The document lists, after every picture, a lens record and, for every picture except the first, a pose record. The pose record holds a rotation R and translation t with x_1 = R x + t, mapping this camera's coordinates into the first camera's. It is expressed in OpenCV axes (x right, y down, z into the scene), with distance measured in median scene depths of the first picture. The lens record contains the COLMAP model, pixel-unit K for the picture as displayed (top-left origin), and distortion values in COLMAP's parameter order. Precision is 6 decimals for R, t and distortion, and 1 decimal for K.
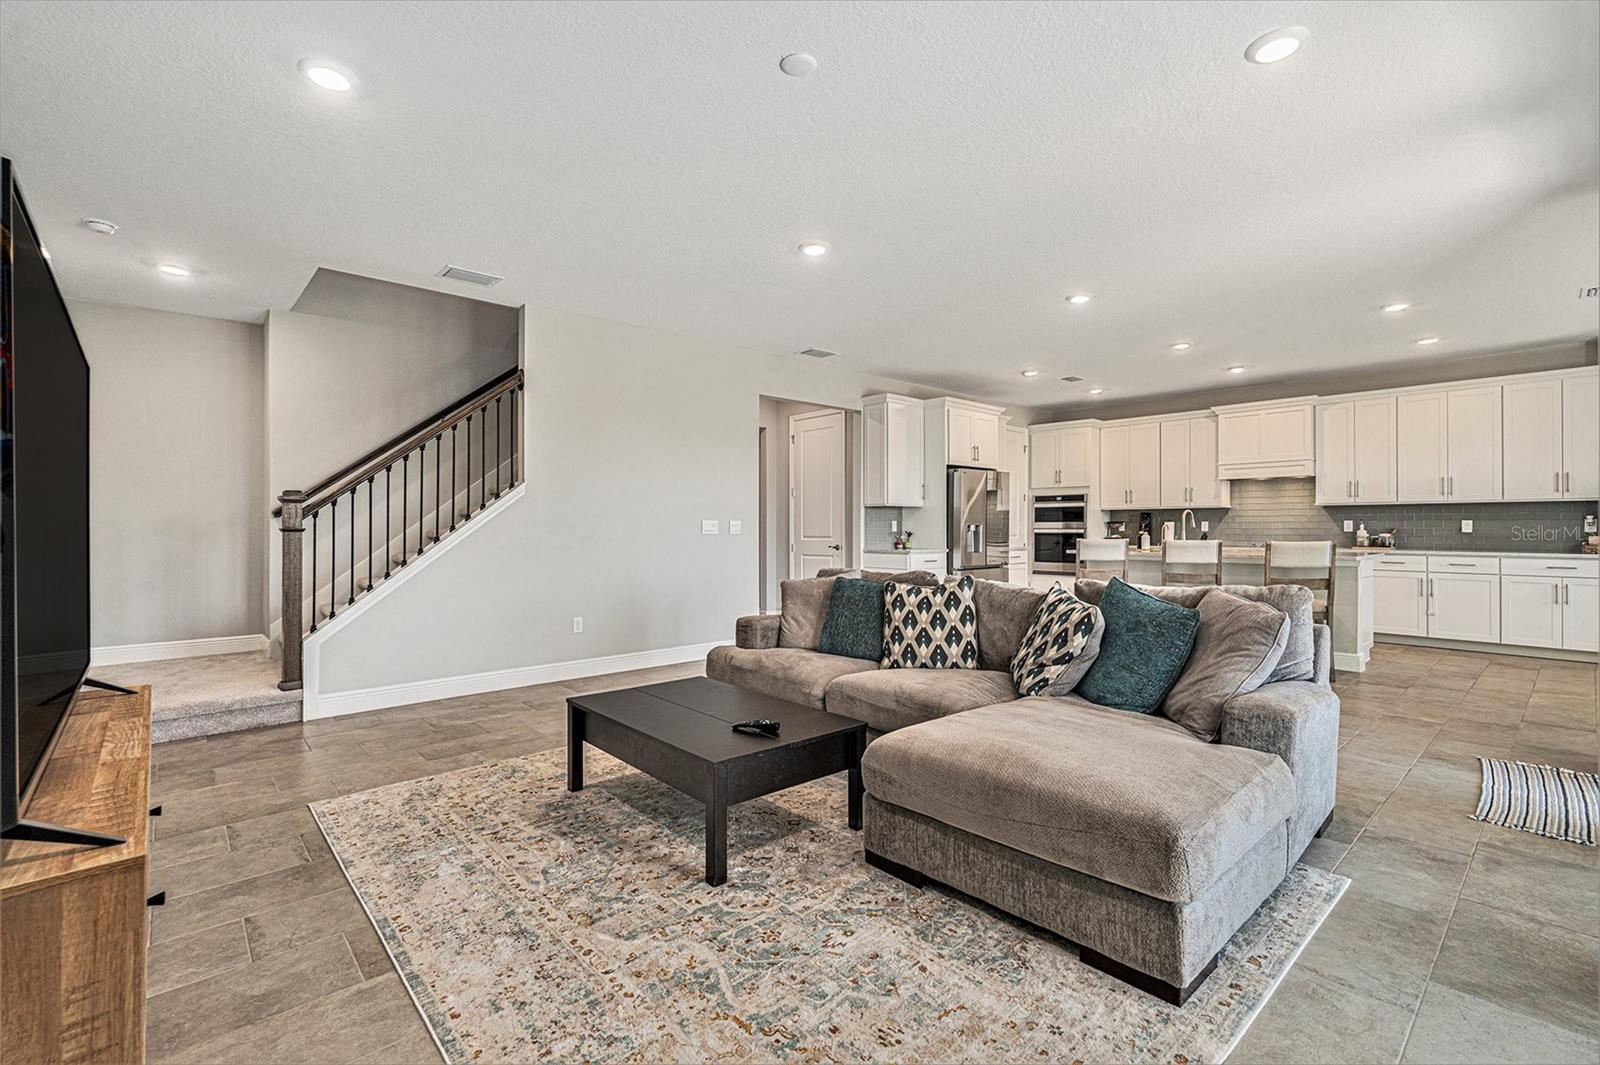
lens RADIAL K [[714.9, 0, 800.0], [0, 714.9, 528.9], [0, 0, 1]] dist [-0.000643, -0.000169]
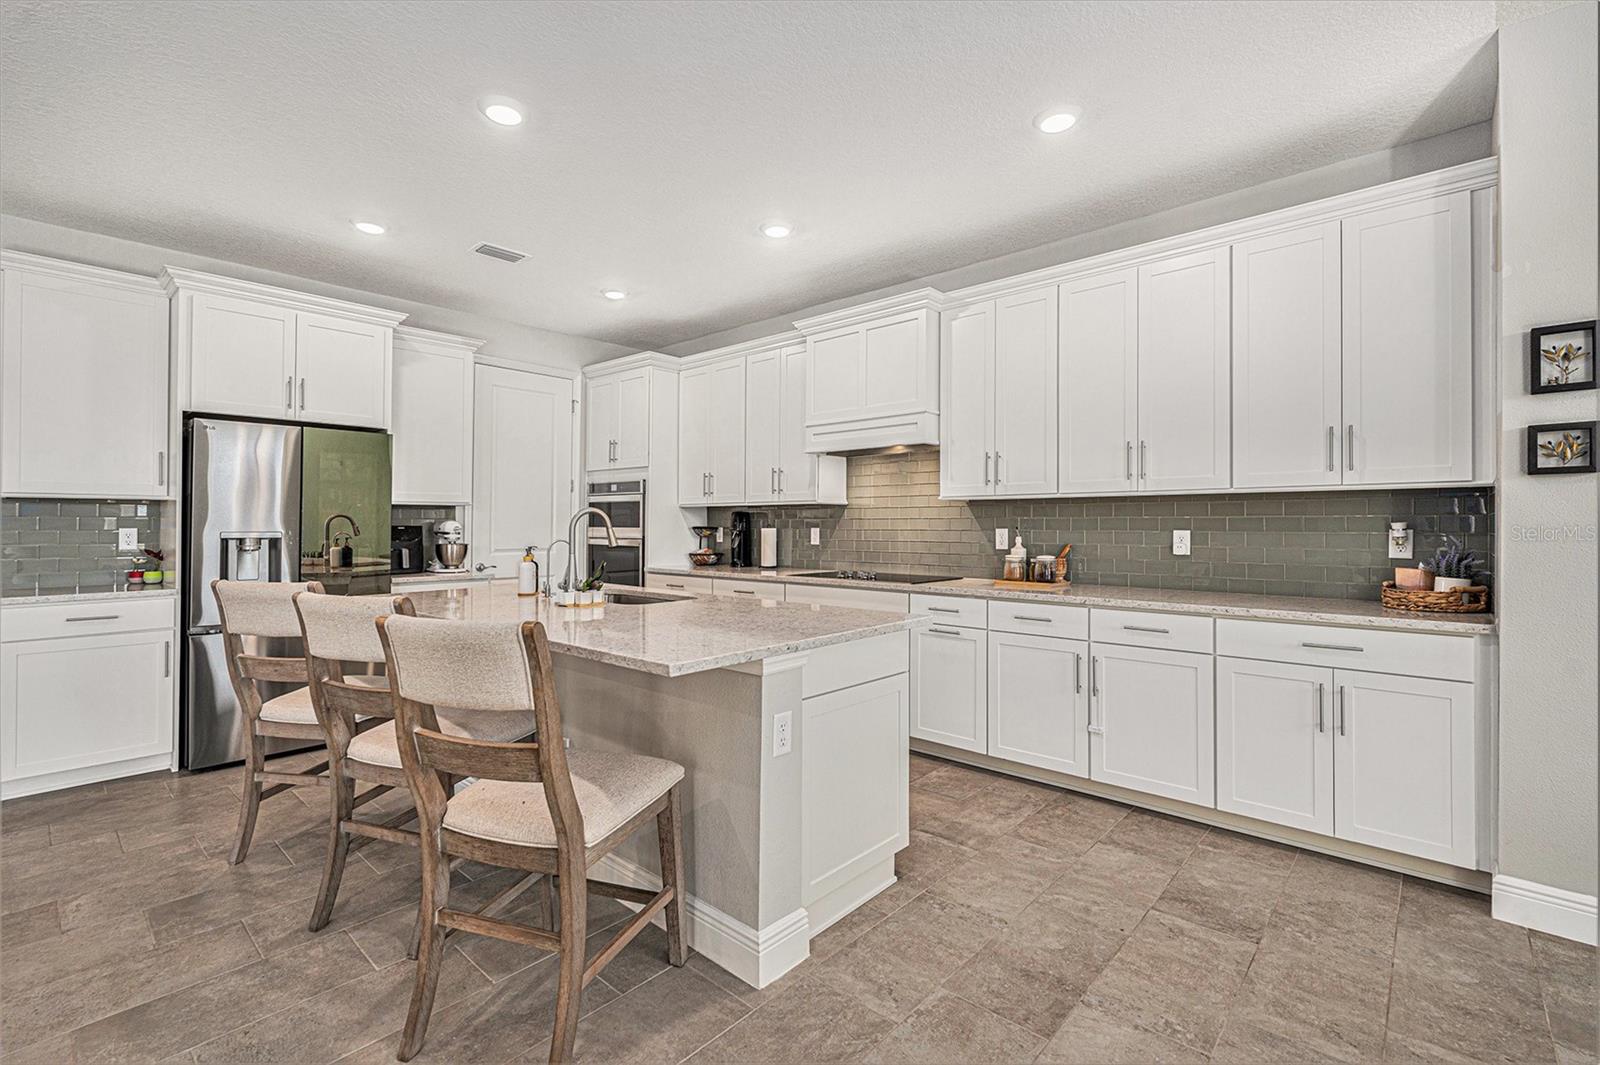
lens RADIAL K [[717.4, 0, 794.2], [0, 717.4, 511.3], [0, 0, 1]] dist [0.000390, -0.000447]
pose [[0.996380, 0.003381, 0.084941, 0.569778], [-0.001608, 0.999780, -0.020933, -0.013030], [-0.084994, 0.020720, 0.996166, 0.480782]]
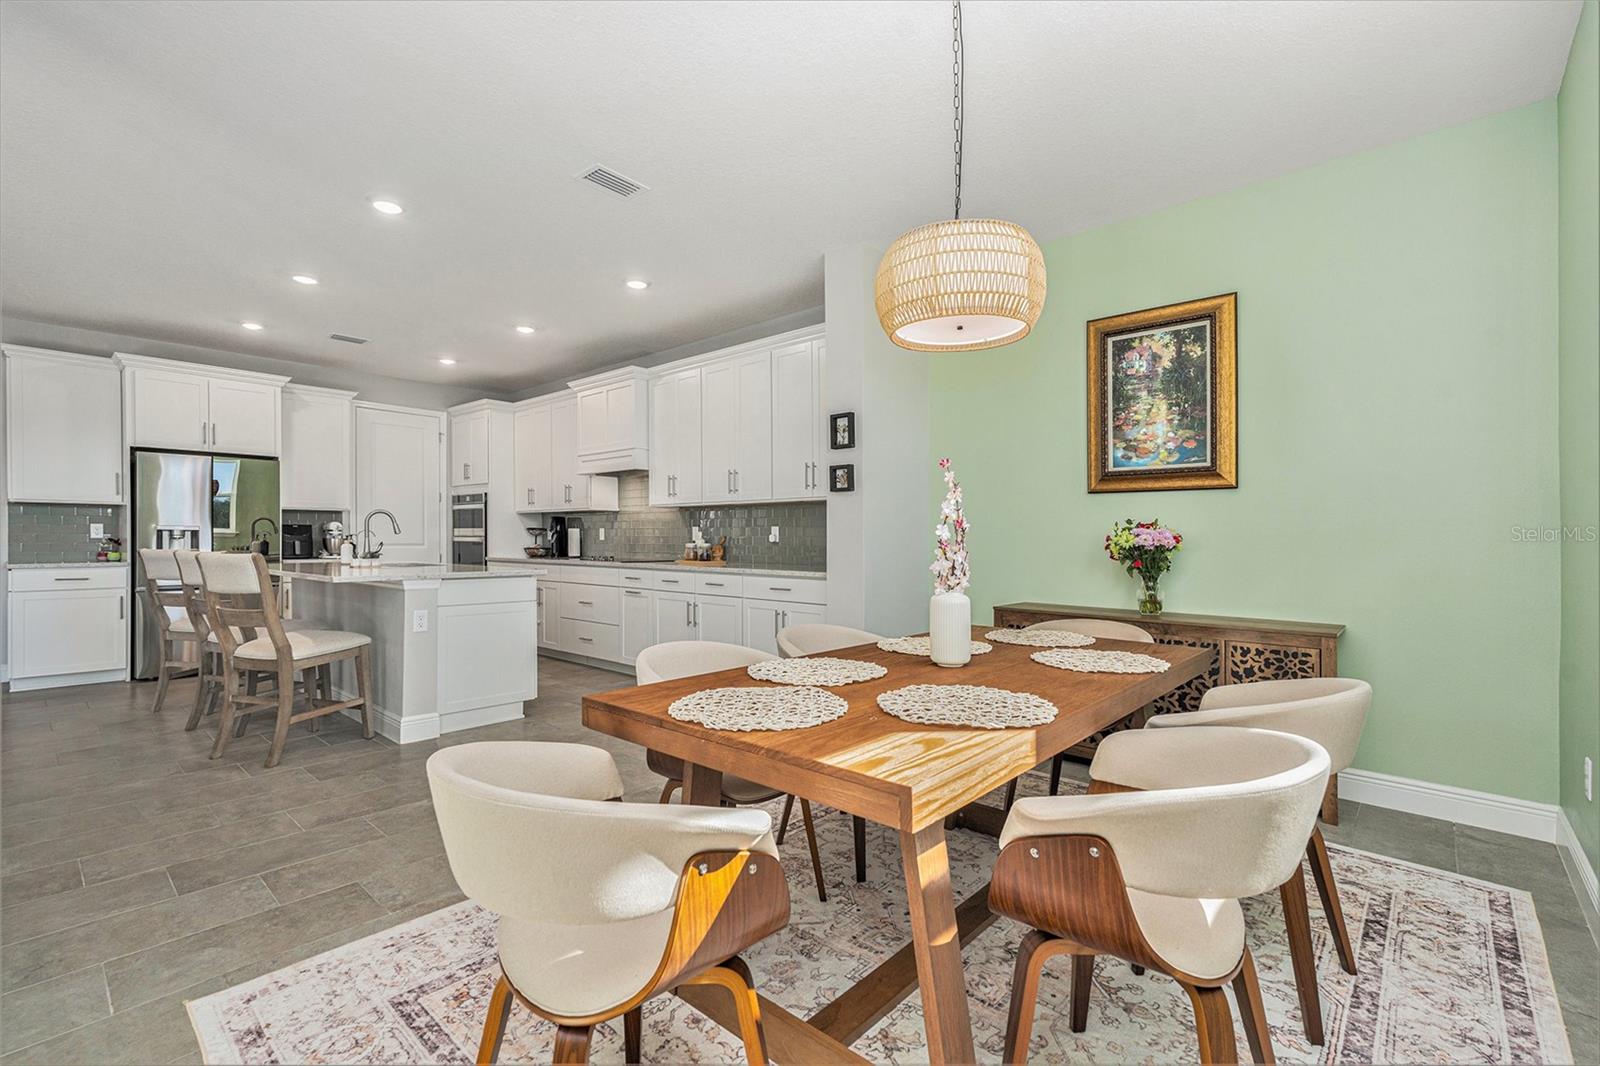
lens RADIAL K [[707.3, 0, 798.8], [0, 707.3, 535.4], [0, 0, 1]] dist [-0.000519, 0.000006]
pose [[0.995155, 0.005643, 0.098152, 0.808789], [-0.005017, 0.999965, -0.006633, 0.002781], [-0.098186, 0.006108, 0.995149, 0.209660]]
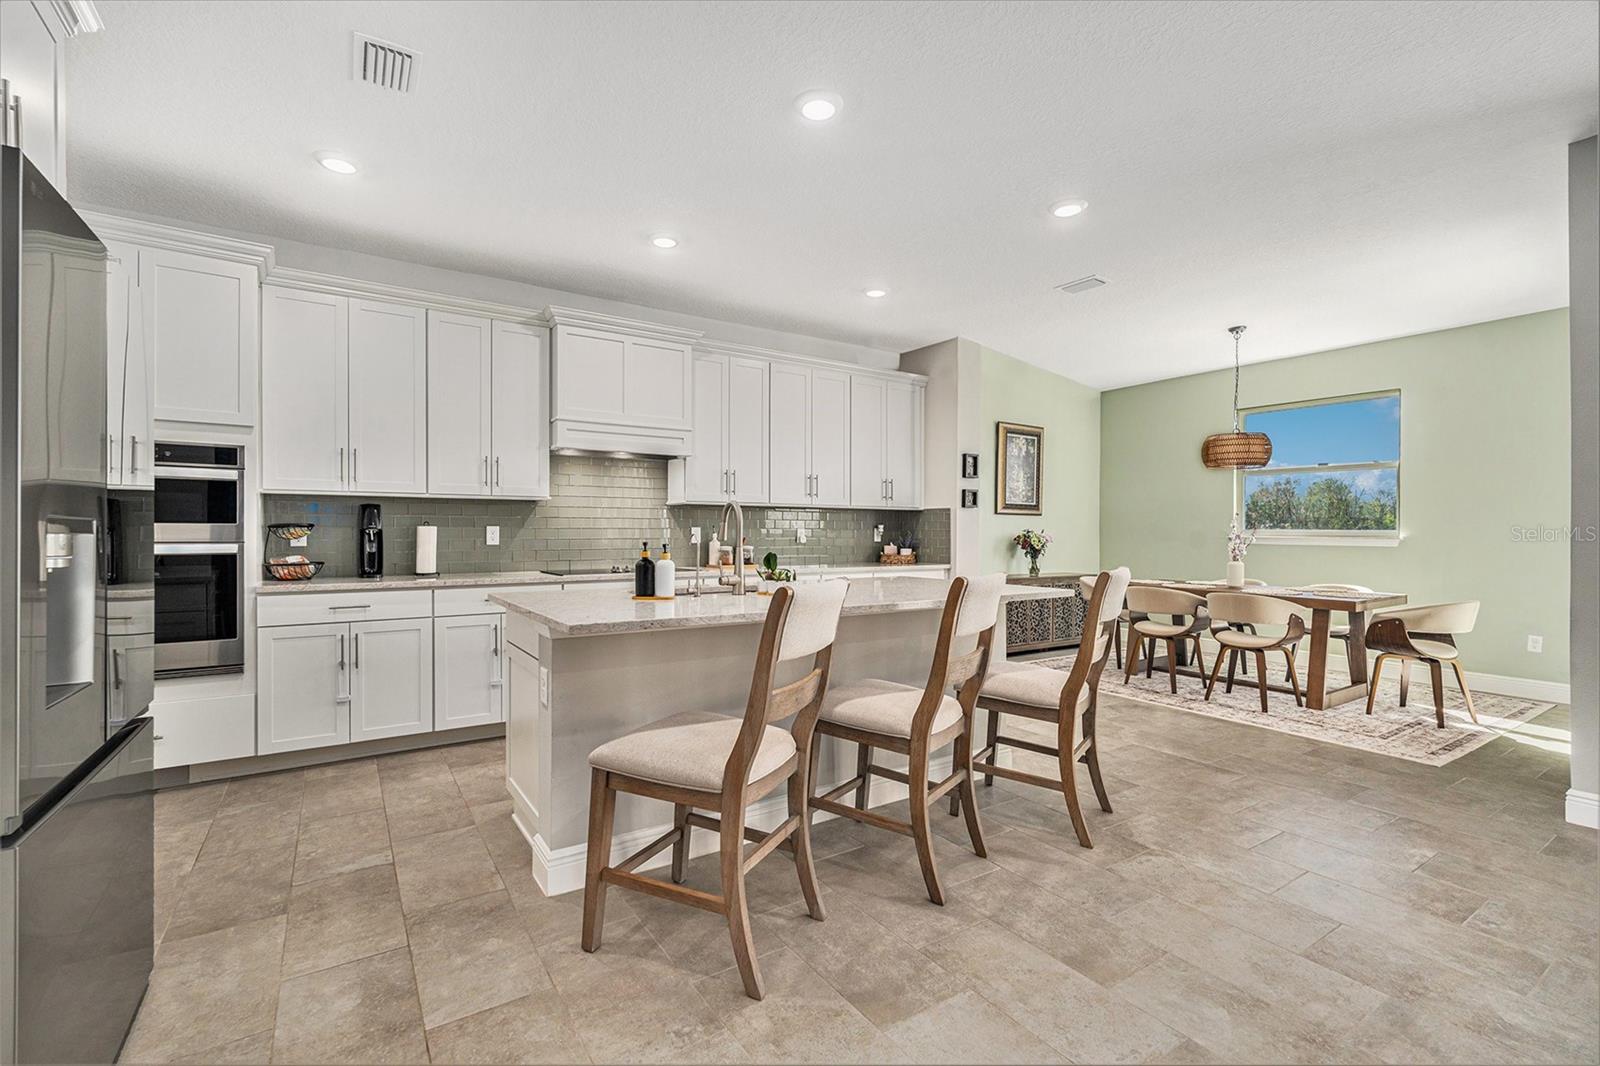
lens RADIAL K [[700.2, 0, 800.0], [0, 700.2, 533.0], [0, 0, 1]] dist [0.001294, 0.000213]
pose [[0.162156, 0.001710, 0.986764, 0.109512], [-0.000886, 0.999998, -0.001587, -0.005096], [-0.986765, -0.000617, 0.162157, 0.795211]]
